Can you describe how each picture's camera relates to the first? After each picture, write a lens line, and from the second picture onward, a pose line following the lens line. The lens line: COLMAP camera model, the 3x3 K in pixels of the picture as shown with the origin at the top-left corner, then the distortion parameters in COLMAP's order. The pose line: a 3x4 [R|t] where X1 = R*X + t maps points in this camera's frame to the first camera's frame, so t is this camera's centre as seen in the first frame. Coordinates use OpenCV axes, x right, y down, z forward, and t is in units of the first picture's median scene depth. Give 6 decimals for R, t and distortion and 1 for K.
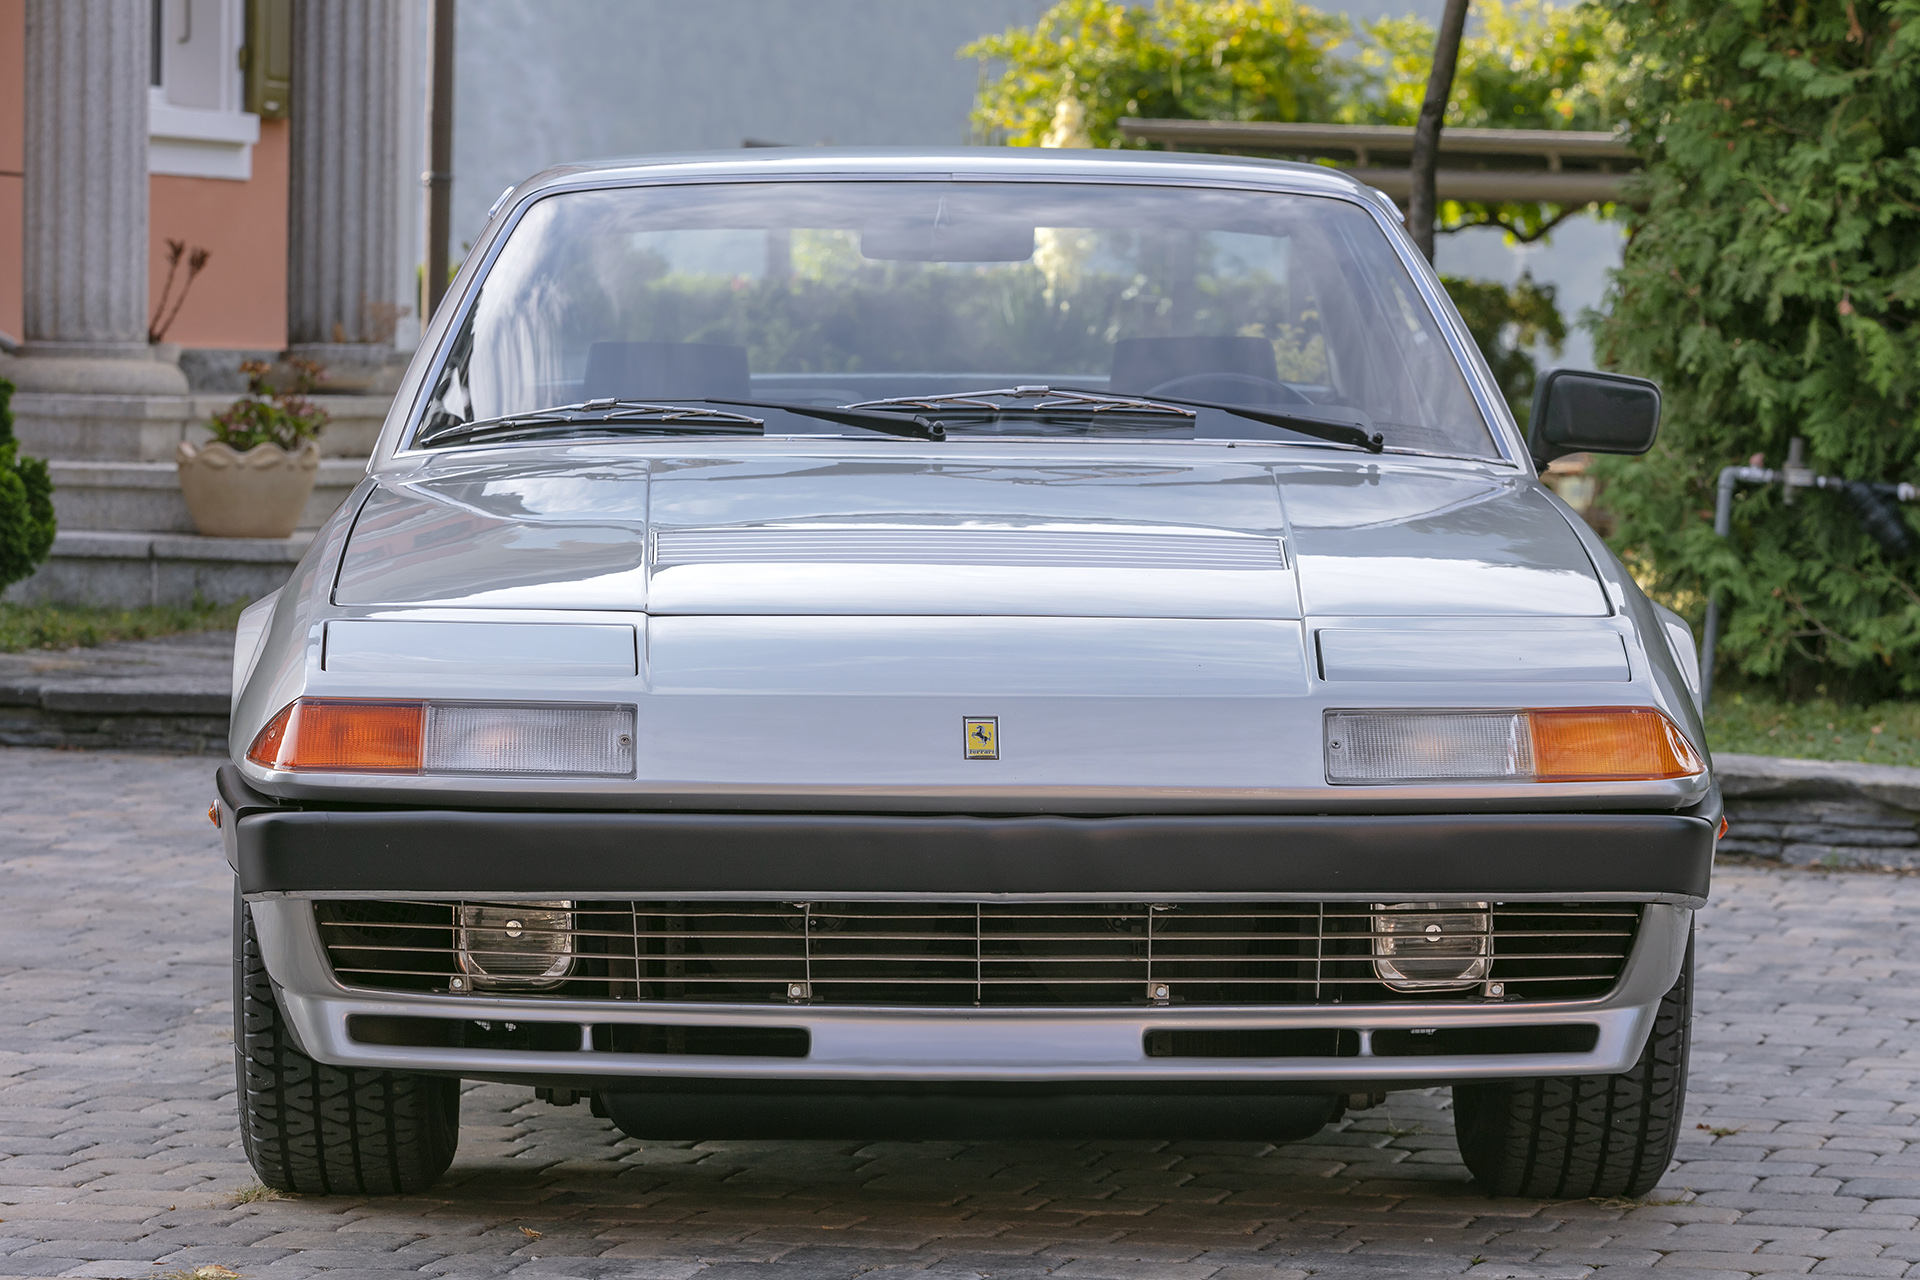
lens RADIAL K [[6556.6, 0, 957.7], [0, 6556.6, 641.9], [0, 0, 1]] dist [-0.038274, 0.000000]
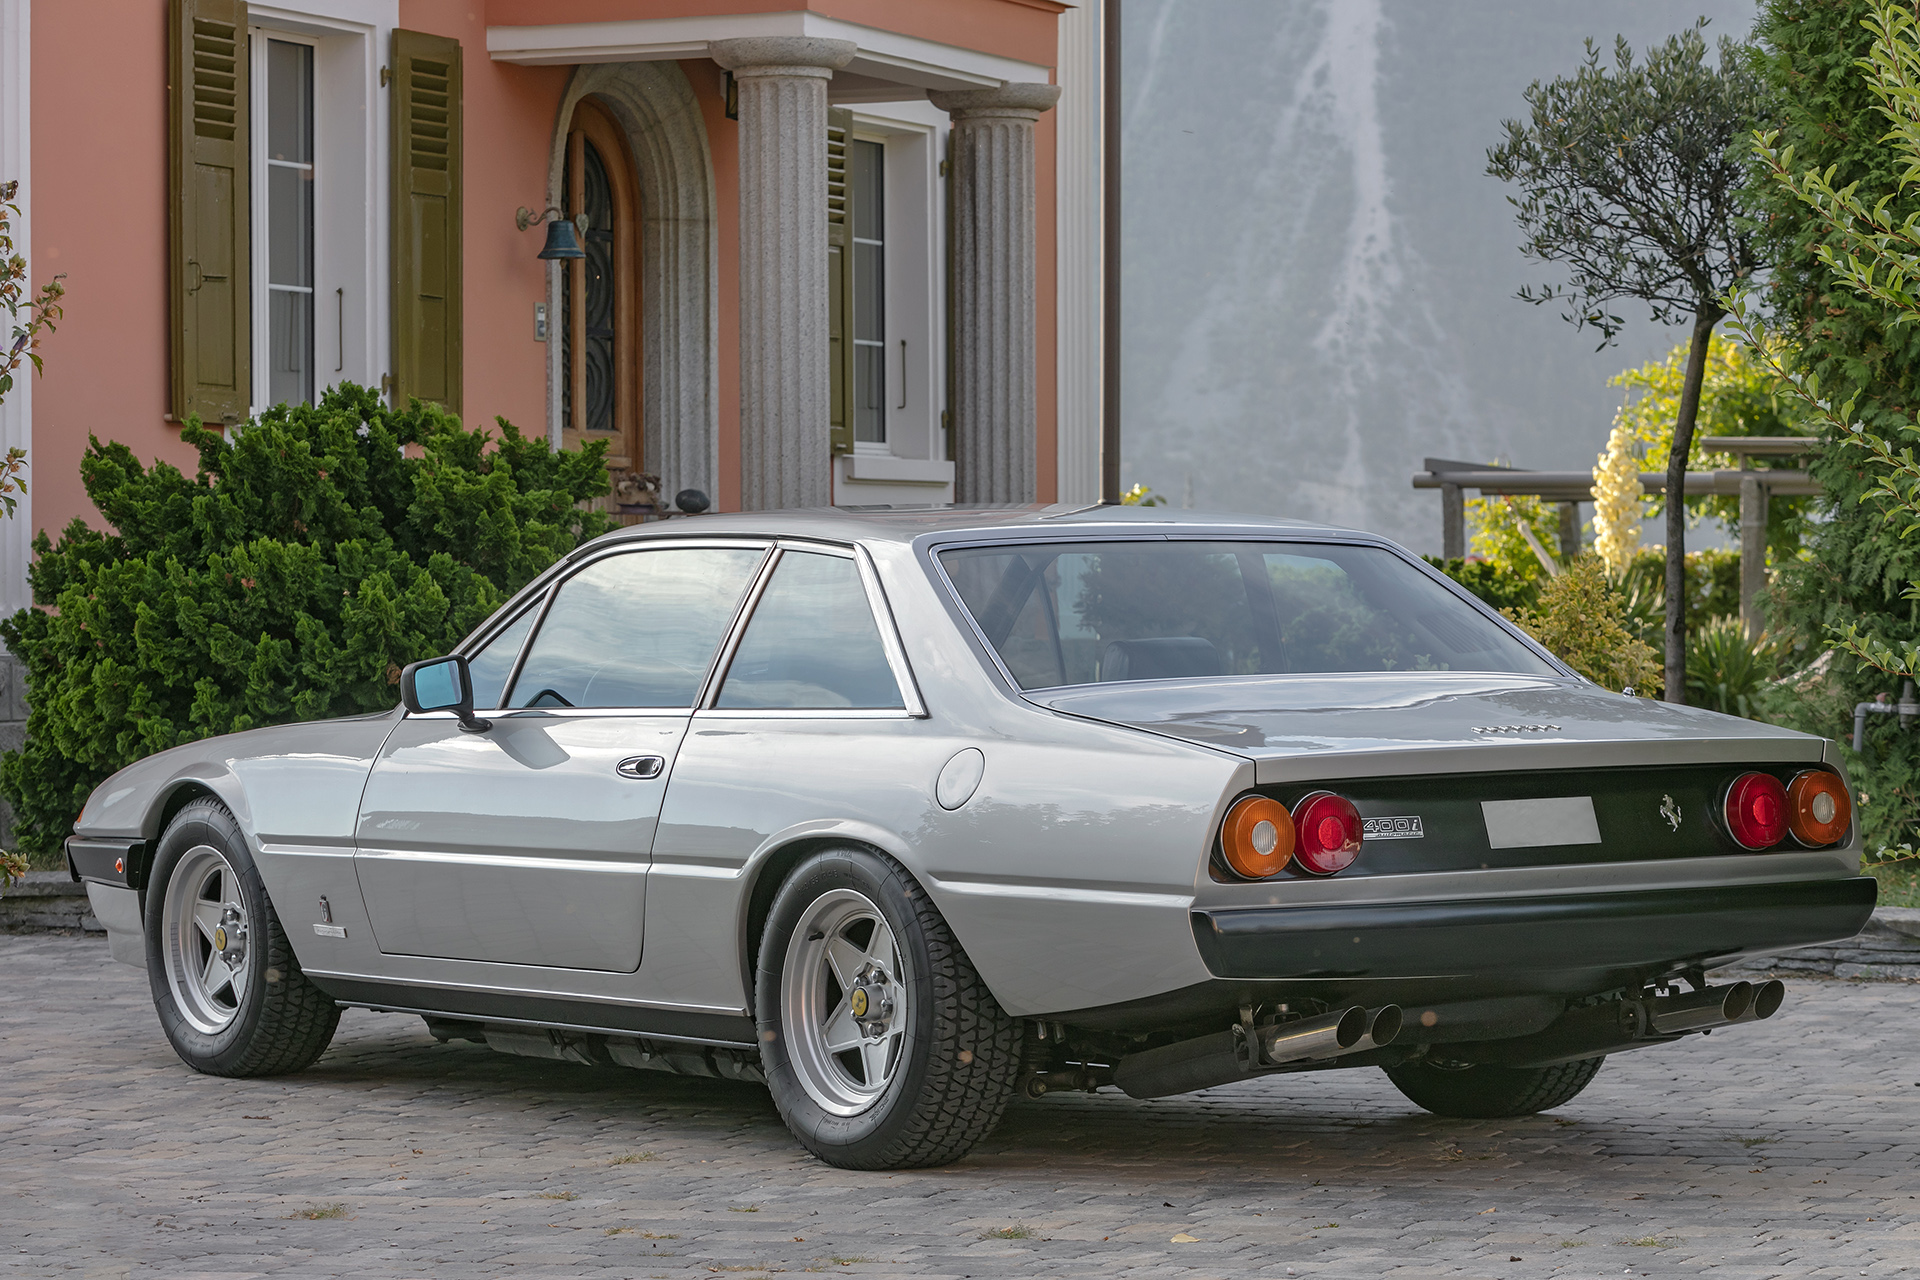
lens RADIAL K [[5633.2, 0, 955.8], [0, 5633.2, 646.0], [0, 0, 1]] dist [-0.042846, 0.000000]
pose [[0.988215, -0.021209, -0.151593, 0.108606], [0.015126, 0.999038, -0.041168, 0.007973], [0.152320, 0.038390, 0.987585, -0.224638]]
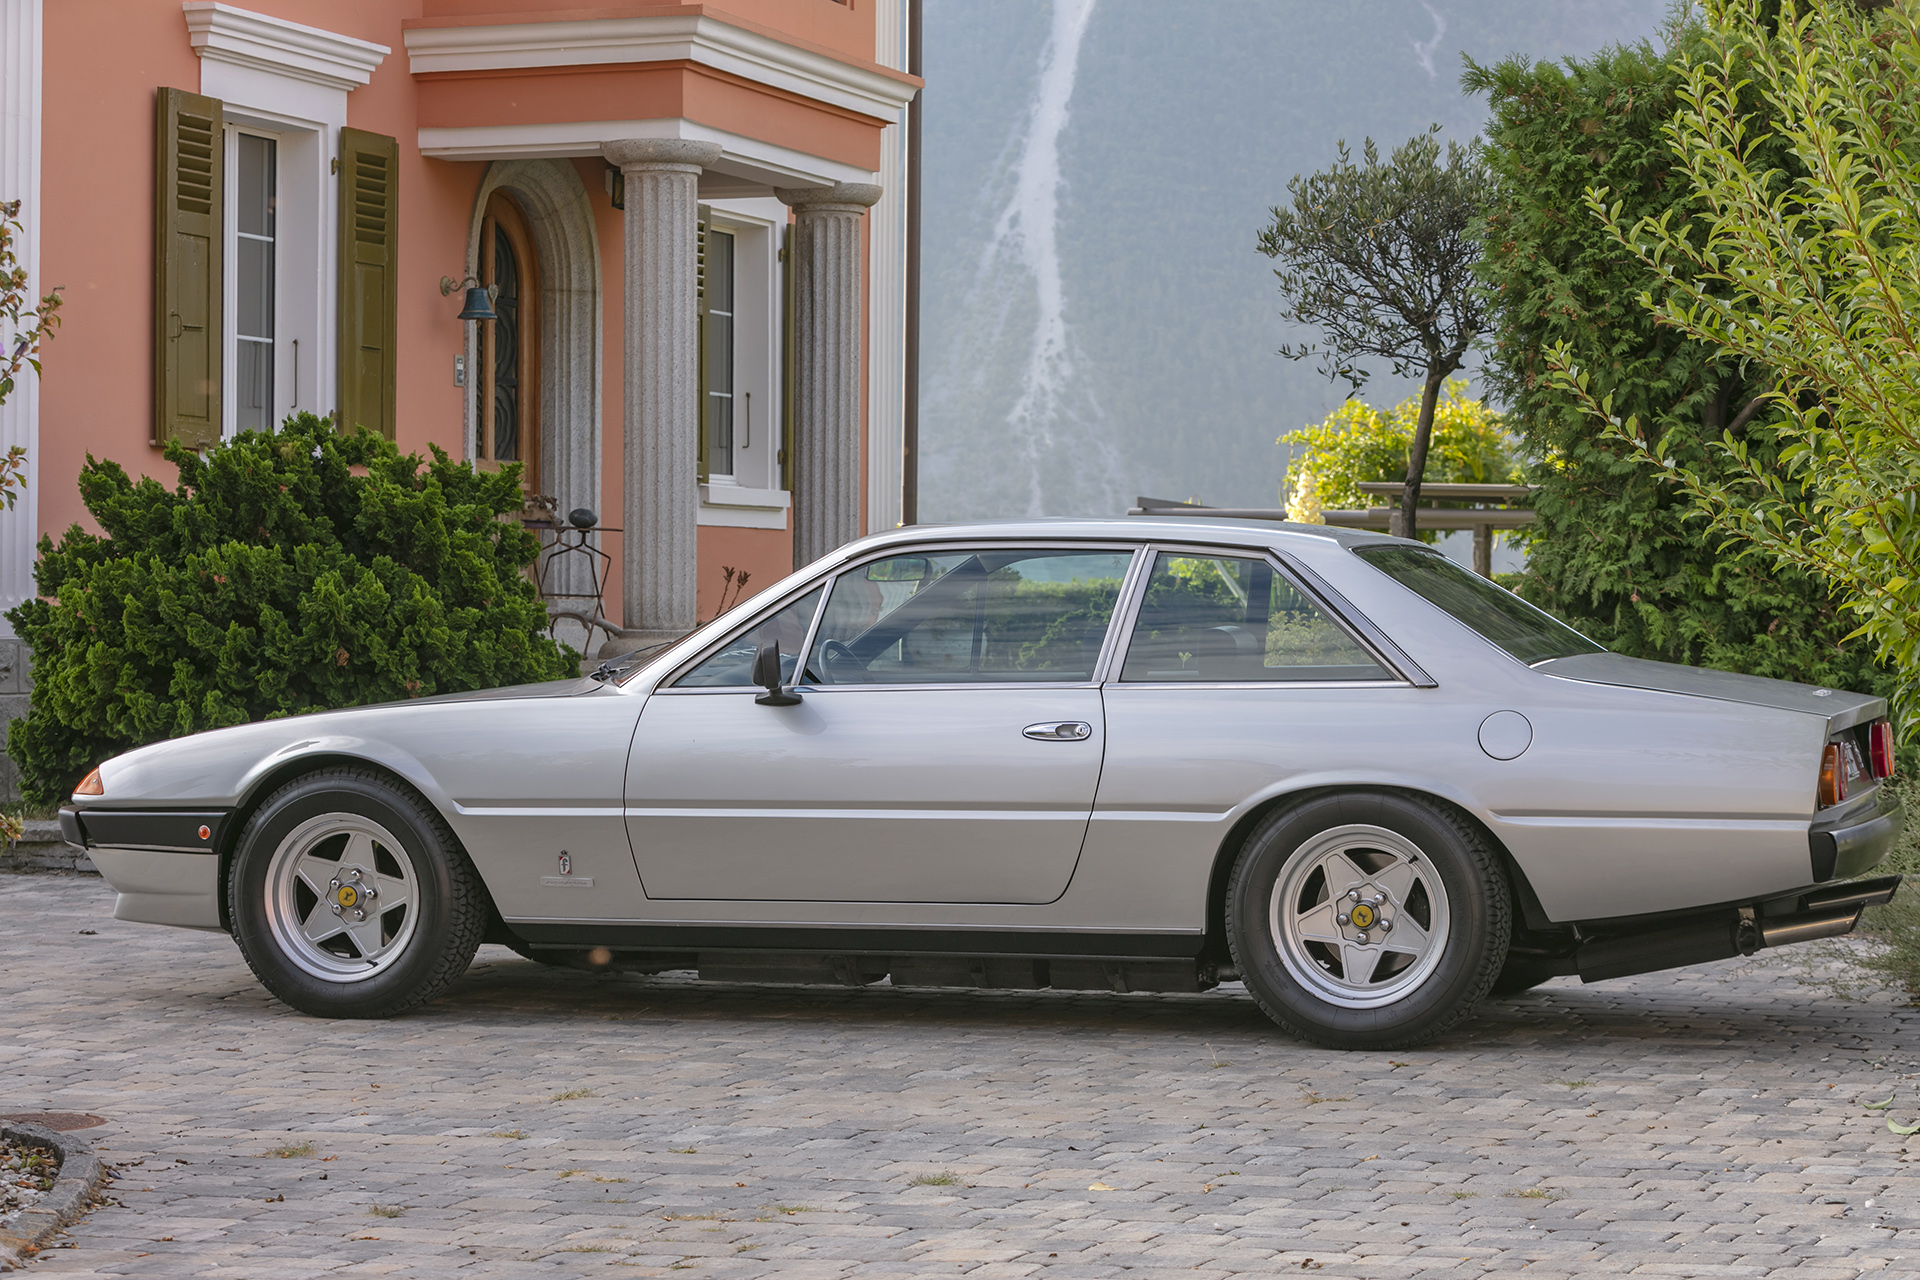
lens RADIAL K [[4195.1, 0, 970.6], [0, 4195.1, 629.1], [0, 0, 1]] dist [-0.065574, 0.000000]
pose [[0.995246, -0.012061, -0.096645, 0.067690], [0.007858, 0.999012, -0.043752, 0.003128], [0.097077, 0.042785, 0.994357, -0.092270]]
